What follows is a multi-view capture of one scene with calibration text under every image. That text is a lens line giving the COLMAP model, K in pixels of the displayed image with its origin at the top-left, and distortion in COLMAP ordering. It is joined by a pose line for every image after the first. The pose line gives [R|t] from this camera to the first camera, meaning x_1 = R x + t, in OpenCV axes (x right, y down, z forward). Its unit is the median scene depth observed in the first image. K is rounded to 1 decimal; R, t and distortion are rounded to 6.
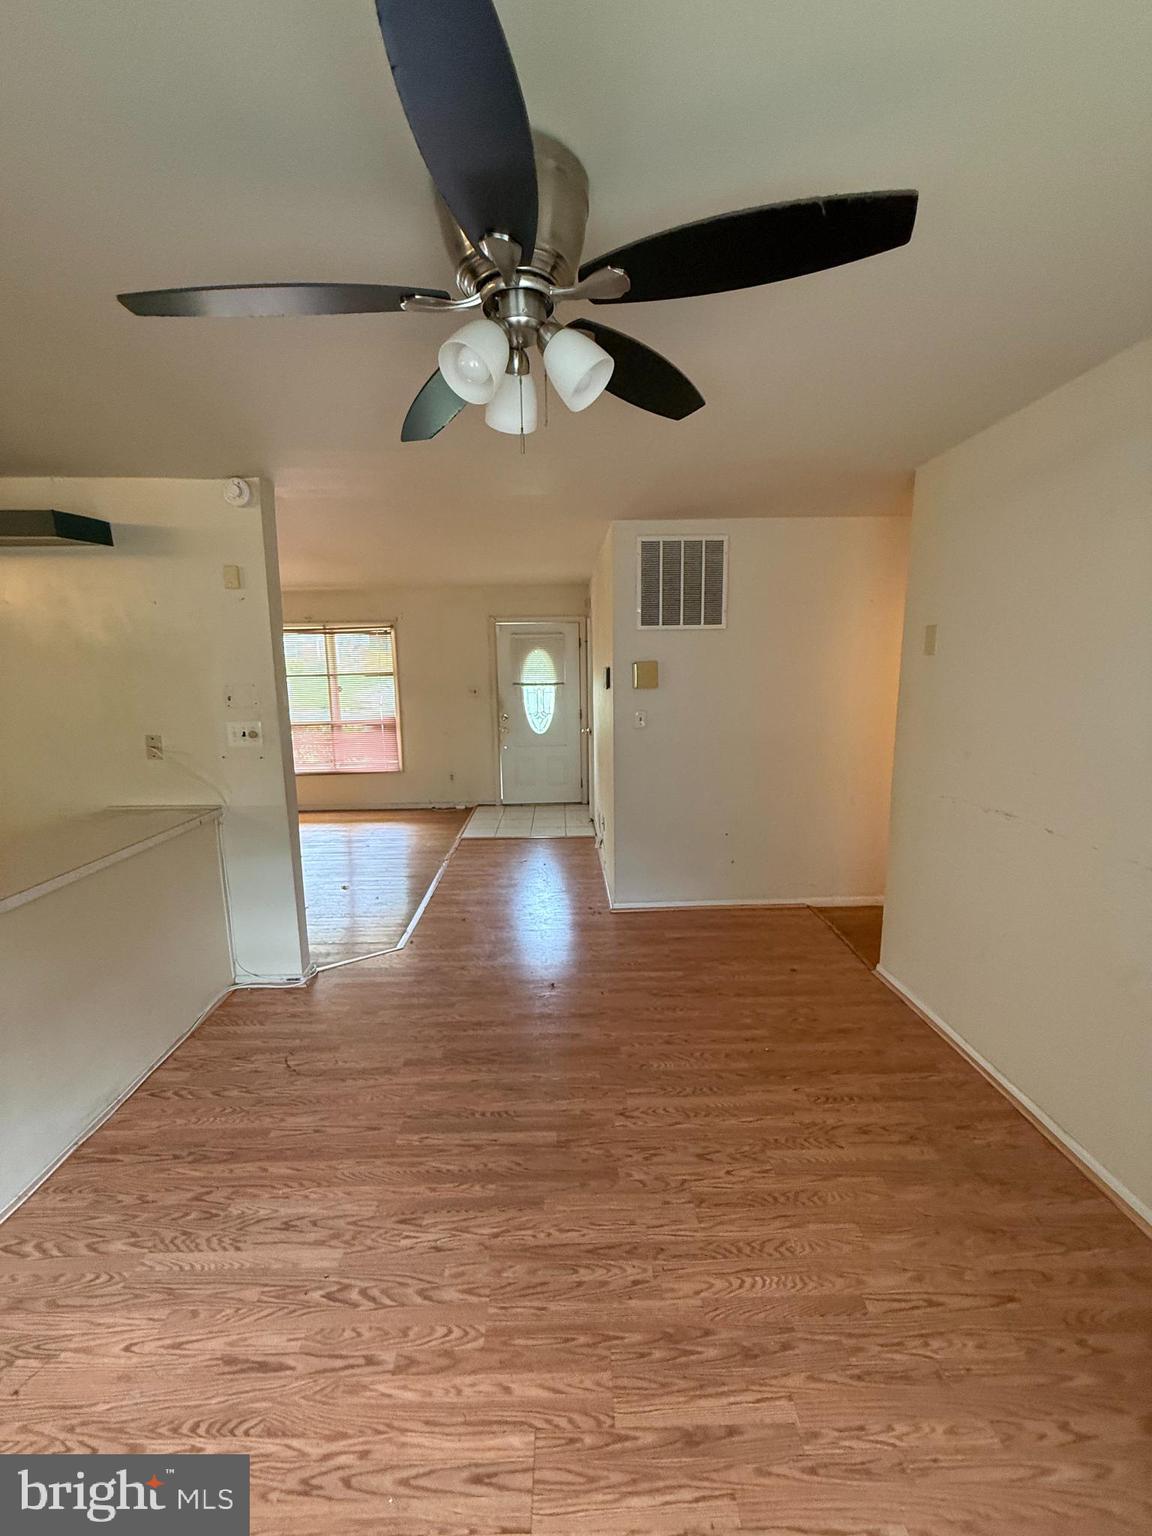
lens RADIAL K [[615.8, 0, 576.0], [0, 615.8, 768.0], [0, 0, 1]] dist [0.000580, 0.000383]
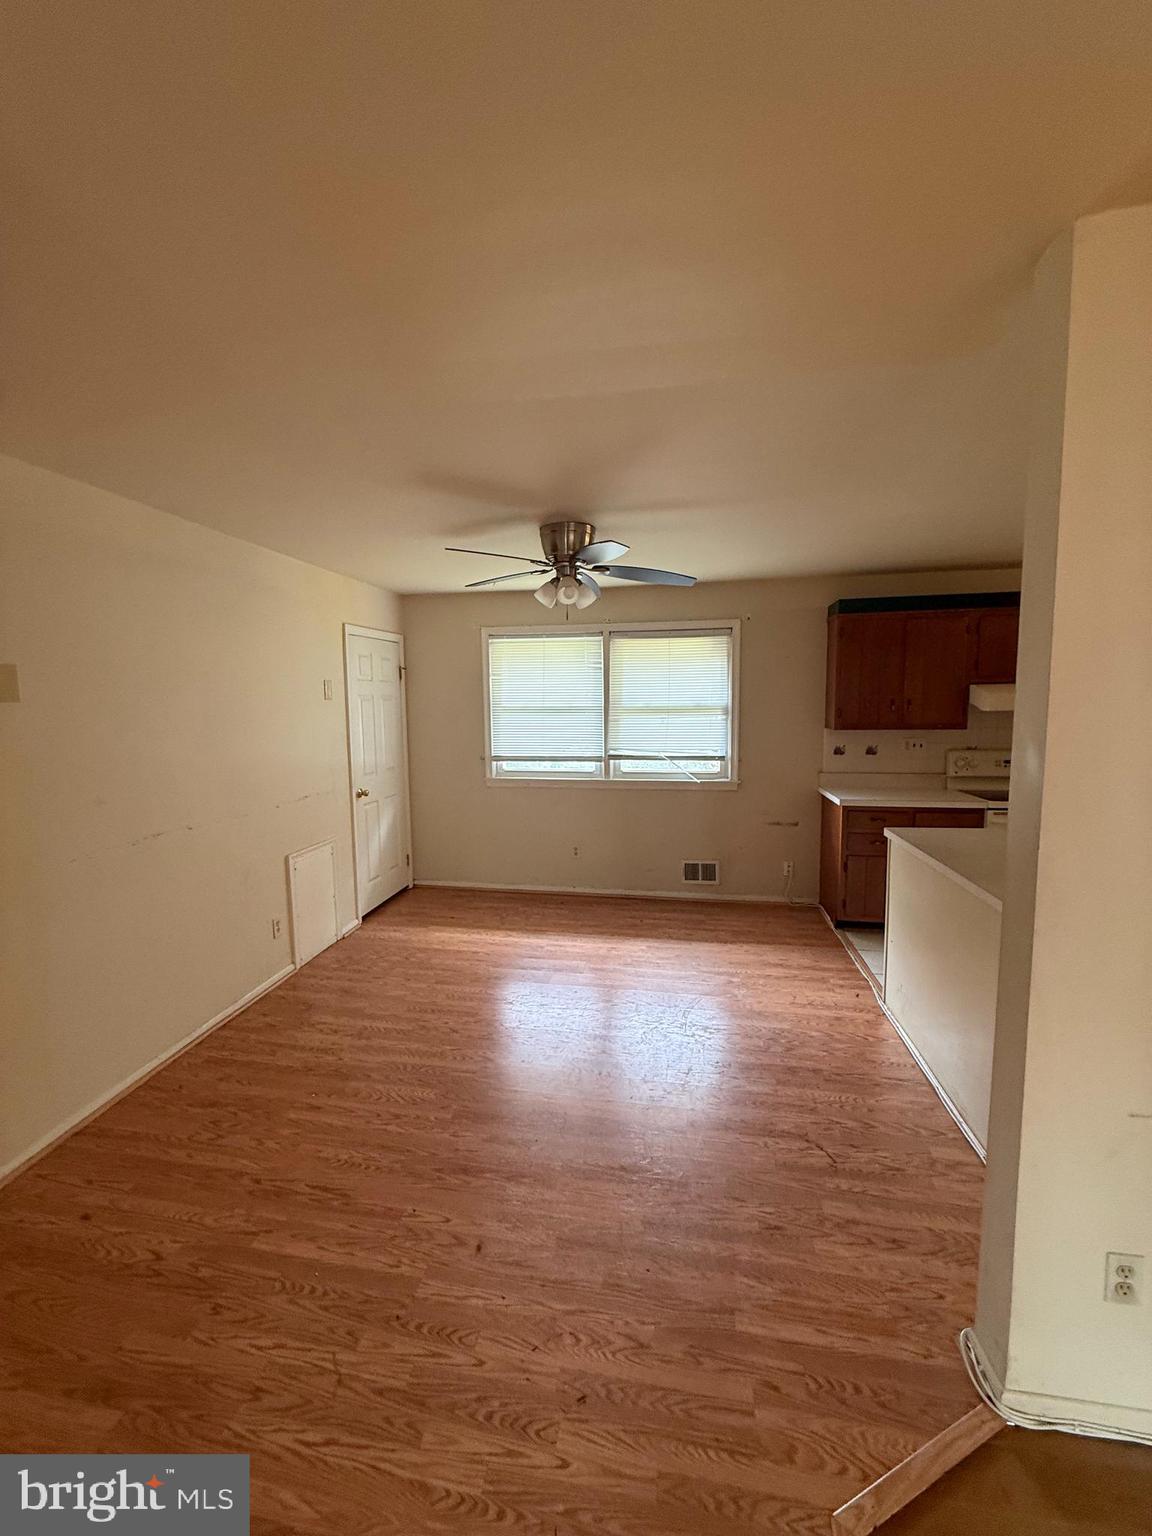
lens RADIAL K [[615.8, 0, 576.0], [0, 615.8, 768.0], [0, 0, 1]] dist [0.000580, 0.000383]
pose [[-0.981177, 0.007033, 0.192981, -0.311467], [0.059085, 0.962344, 0.265337, -0.297658], [-0.183848, 0.271745, -0.944645, 1.811465]]
